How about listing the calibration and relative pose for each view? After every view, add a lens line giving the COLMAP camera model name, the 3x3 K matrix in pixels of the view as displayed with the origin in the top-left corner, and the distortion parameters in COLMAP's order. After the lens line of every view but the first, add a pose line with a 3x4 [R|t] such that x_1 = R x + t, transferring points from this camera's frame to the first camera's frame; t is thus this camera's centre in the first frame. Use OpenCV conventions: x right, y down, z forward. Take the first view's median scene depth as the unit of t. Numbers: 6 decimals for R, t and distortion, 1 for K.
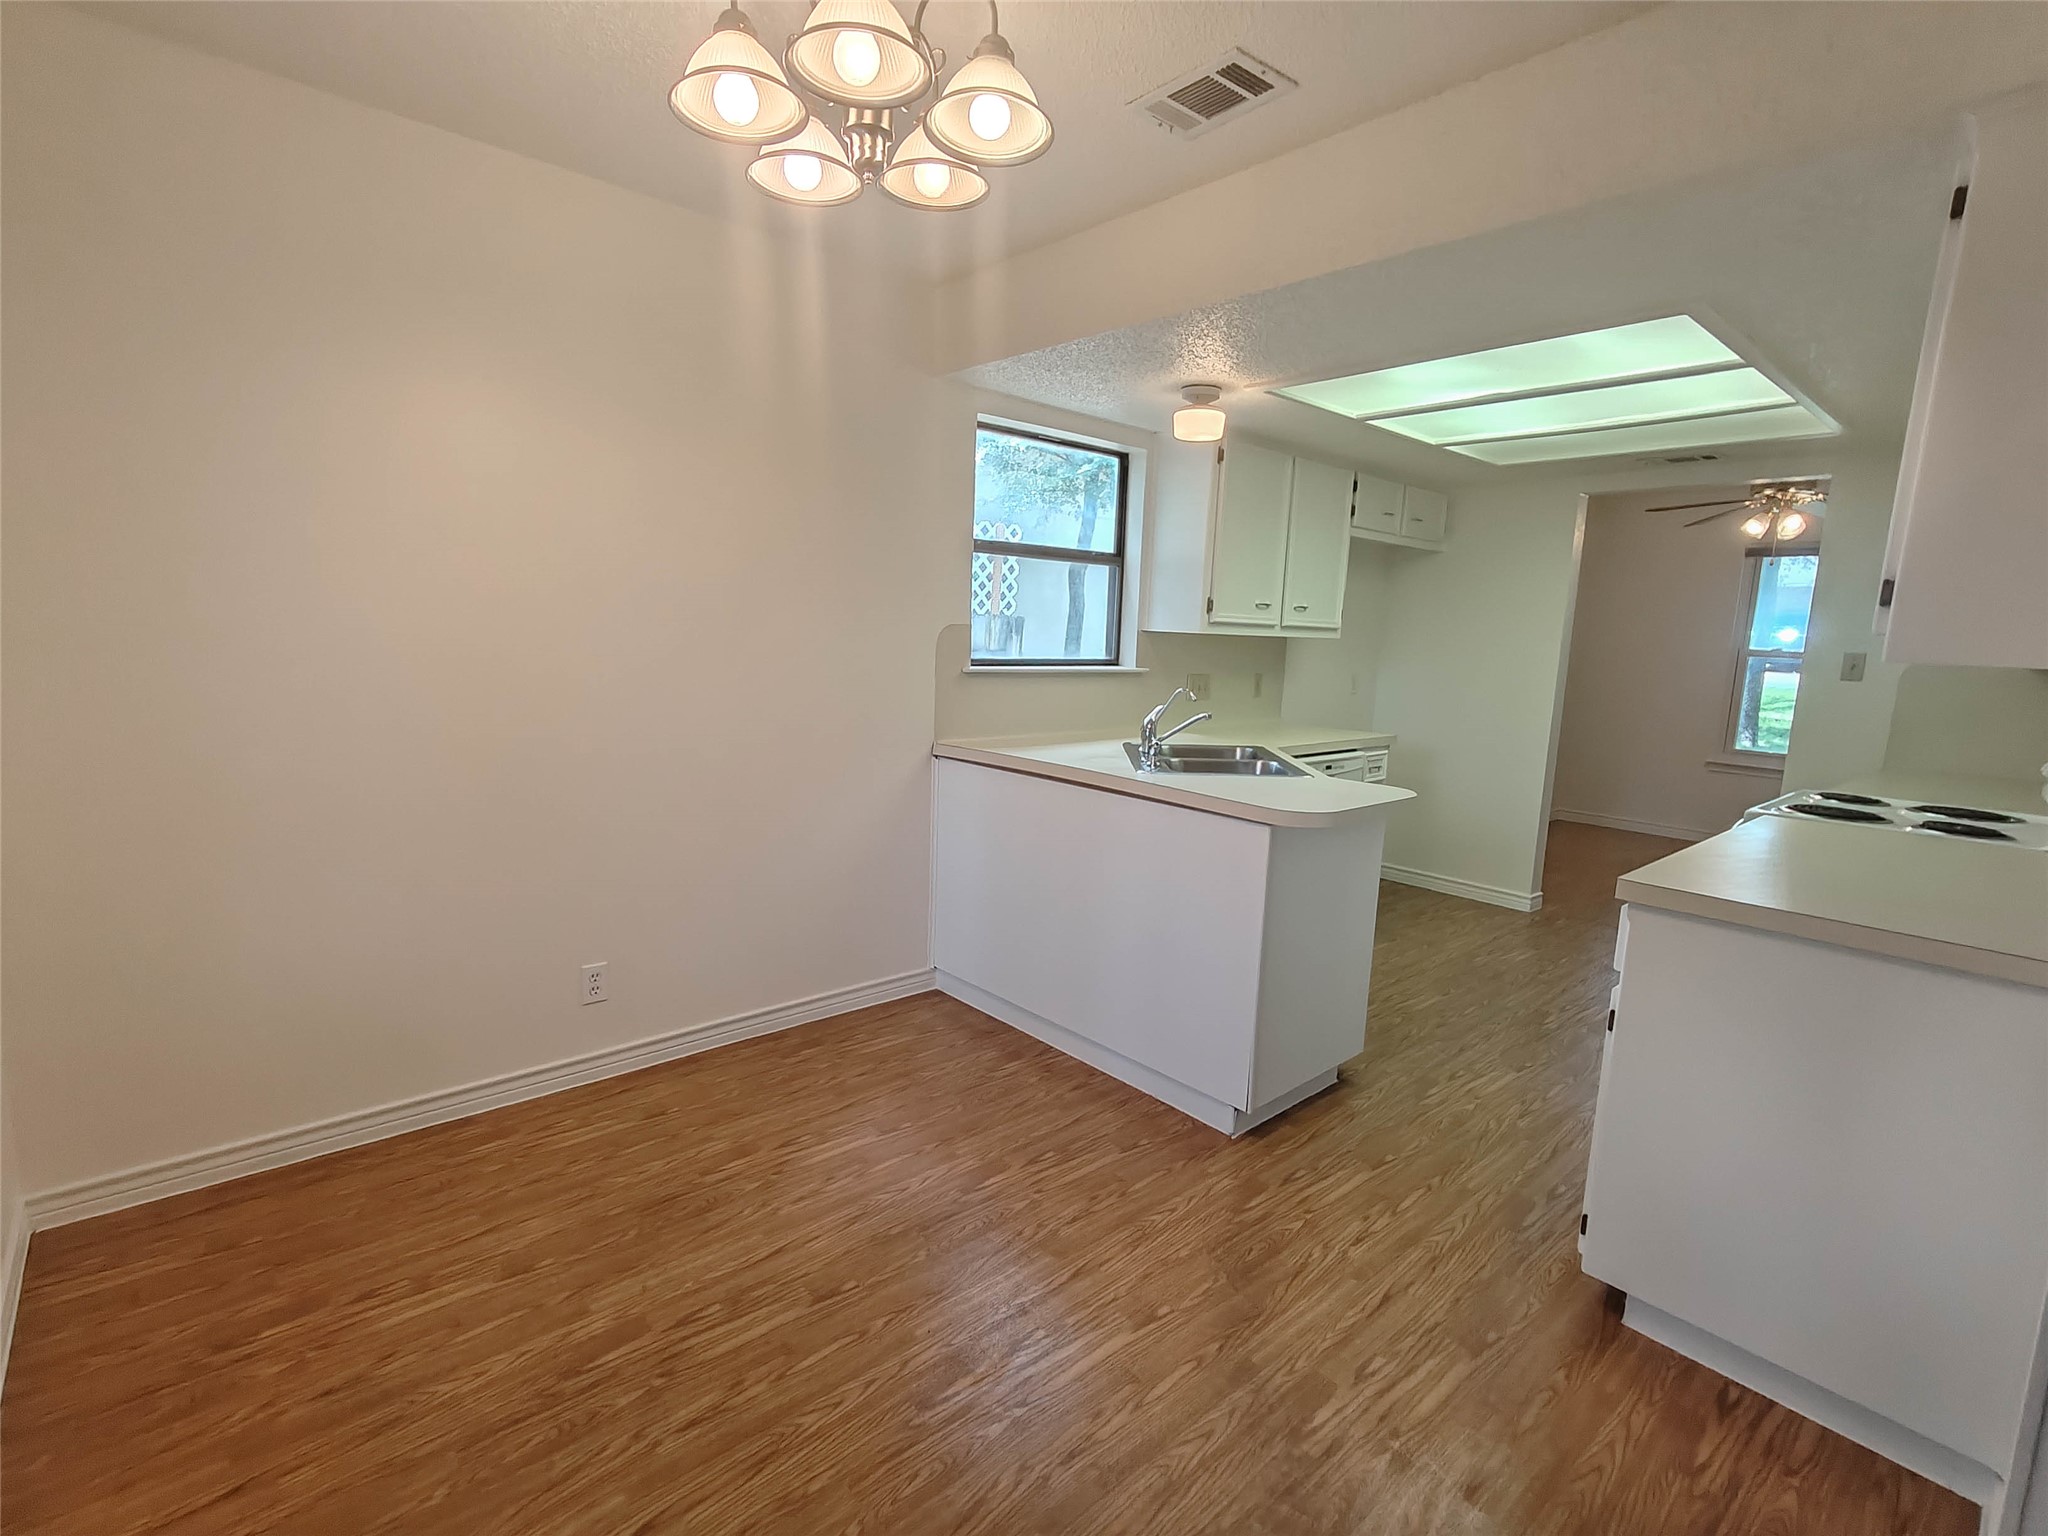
lens RADIAL K [[966.9, 0, 1028.8], [0, 966.9, 769.6], [0, 0, 1]] dist [0.009941, 0.000550]
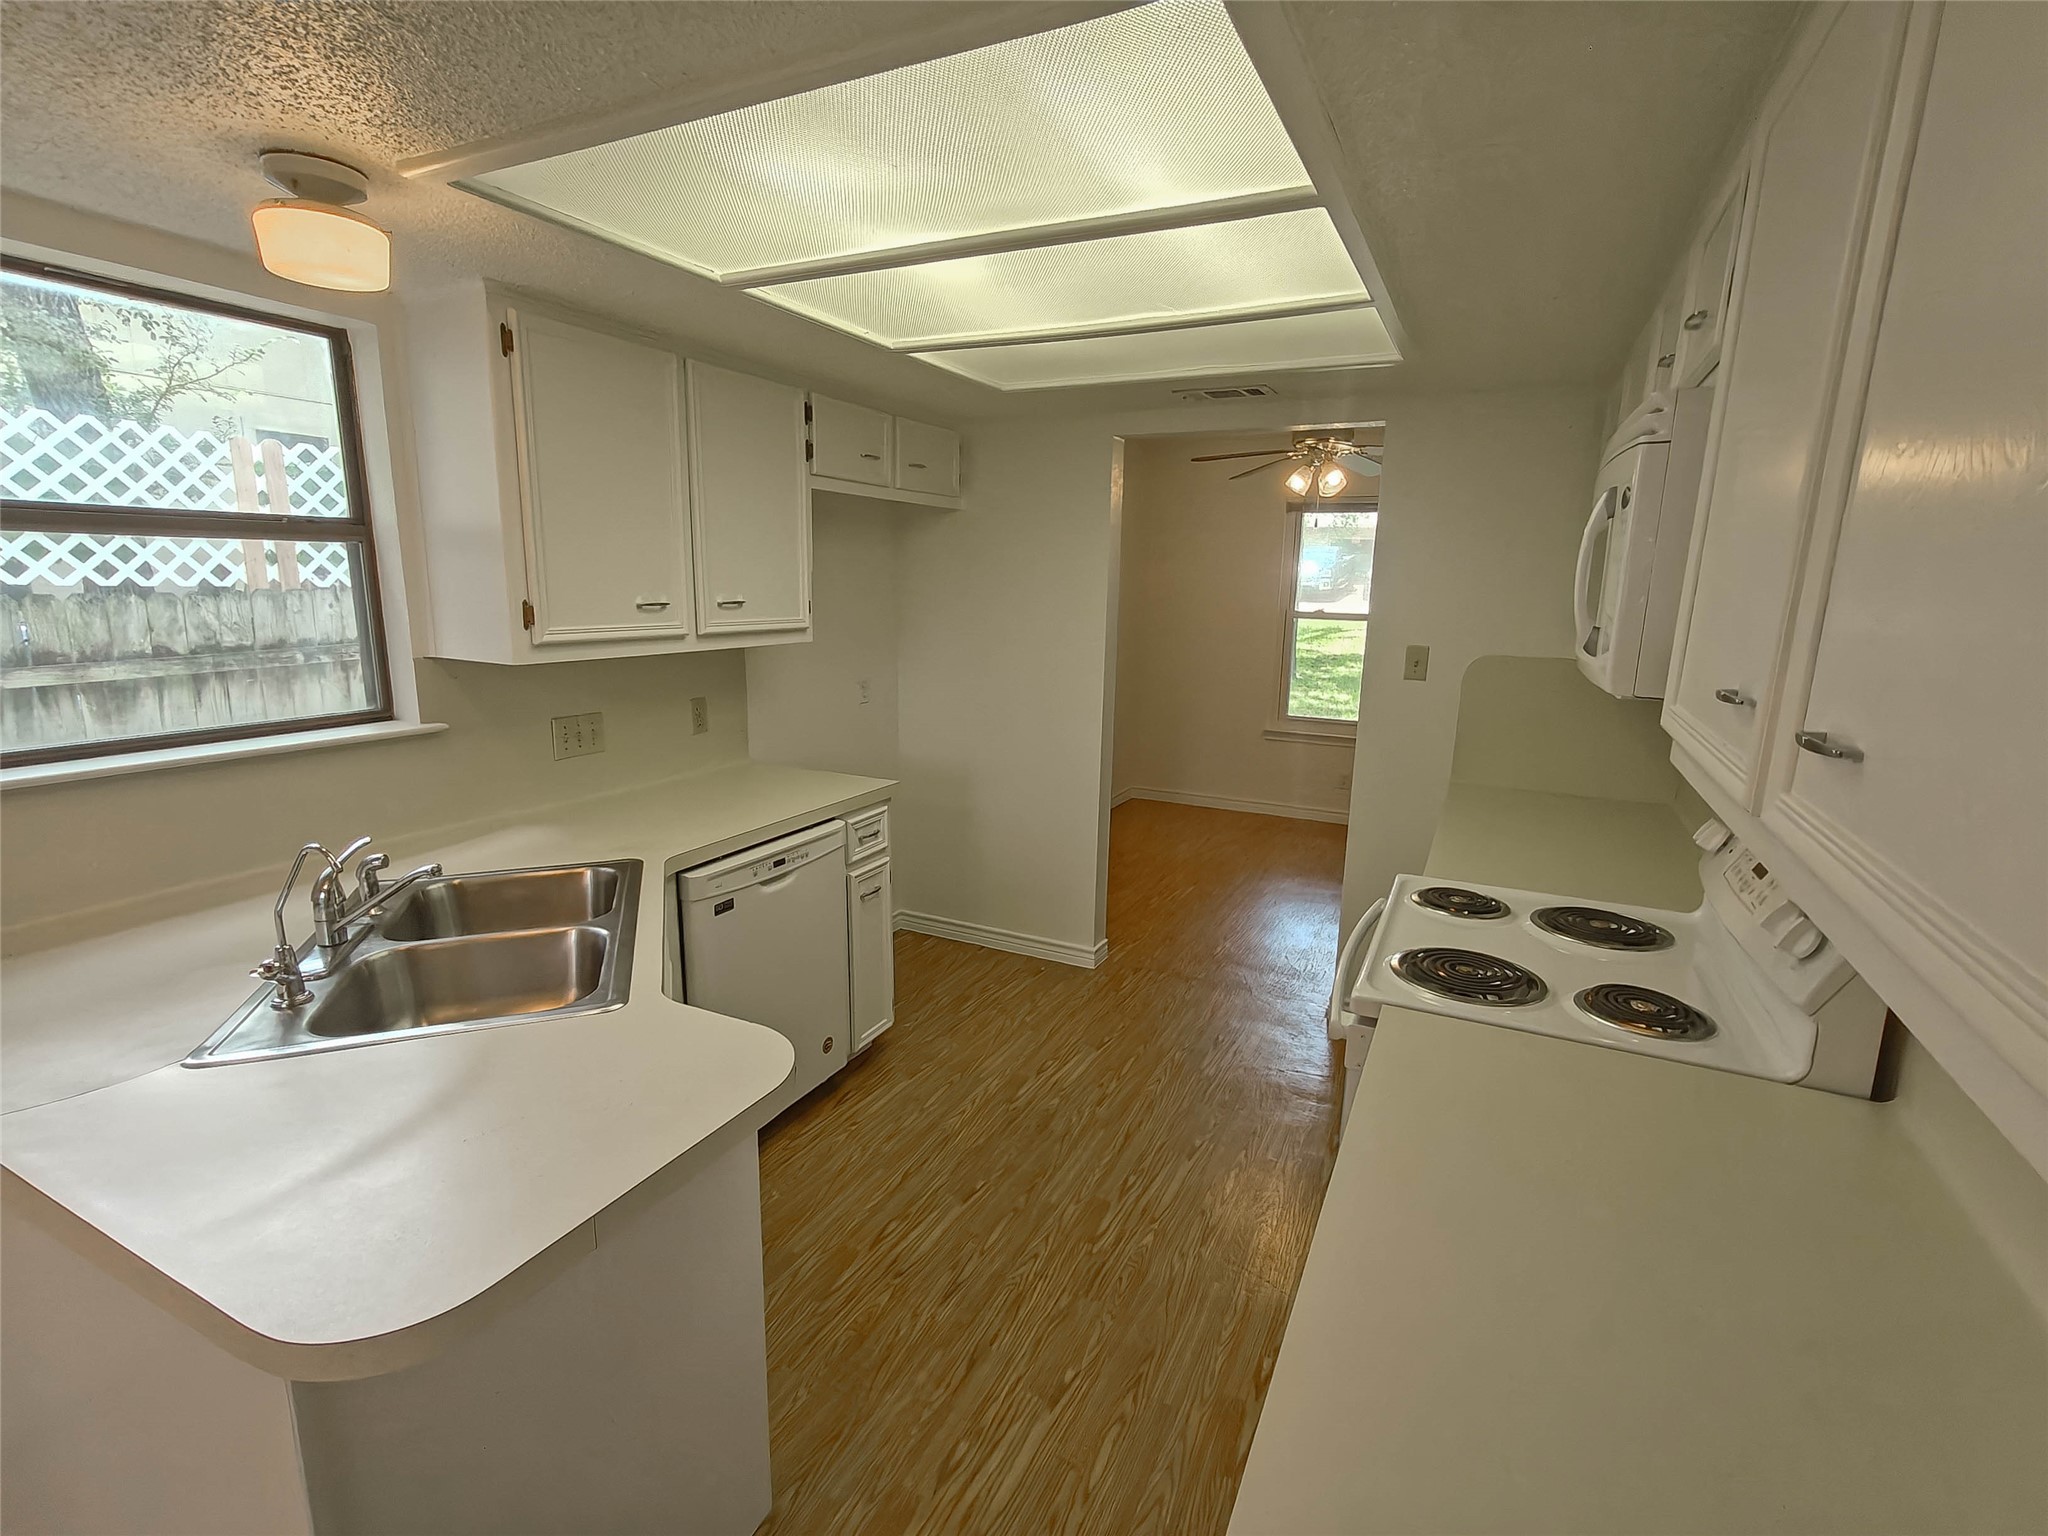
lens RADIAL K [[966.9, 0, 1018.7], [0, 966.9, 772.9], [0, 0, 1]] dist [0.009941, 0.000550]
pose [[0.930123, -0.094033, 0.355005, 0.212822], [0.071324, 0.994511, 0.076552, -0.088273], [-0.360255, -0.045883, 0.931725, 0.320208]]
